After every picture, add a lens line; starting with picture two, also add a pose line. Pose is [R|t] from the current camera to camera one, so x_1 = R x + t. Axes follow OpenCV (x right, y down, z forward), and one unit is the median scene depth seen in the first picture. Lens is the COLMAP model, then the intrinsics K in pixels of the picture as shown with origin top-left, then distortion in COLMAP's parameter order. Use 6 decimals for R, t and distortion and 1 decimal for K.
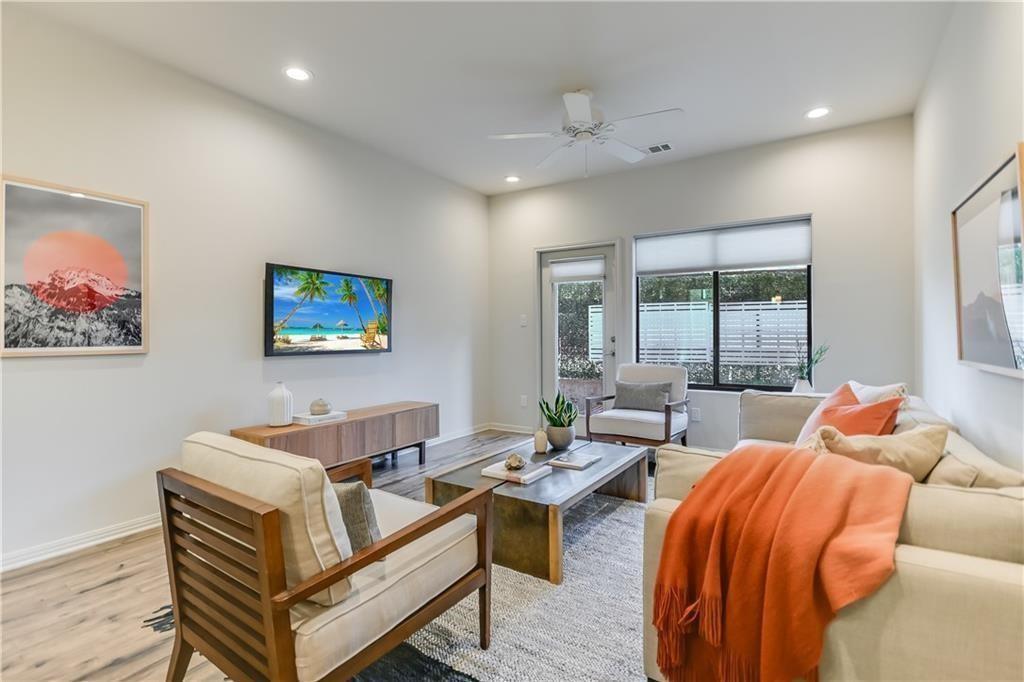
lens RADIAL K [[465.4, 0, 515.3], [0, 465.4, 334.1], [0, 0, 1]] dist [0.011355, 0.000413]
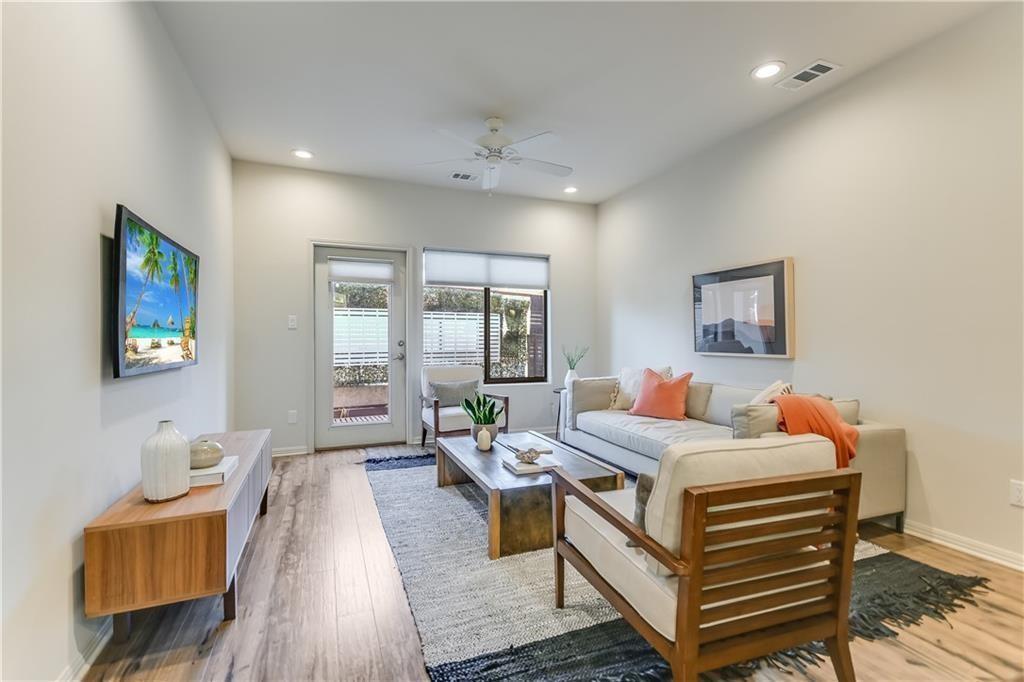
lens RADIAL K [[465.4, 0, 487.9], [0, 465.4, 335.4], [0, 0, 1]] dist [0.011355, 0.000413]
pose [[0.603183, 0.006949, 0.797573, -0.516710], [-0.001598, 0.999971, -0.007504, 0.001087], [-0.797601, 0.003251, 0.603176, 0.237538]]
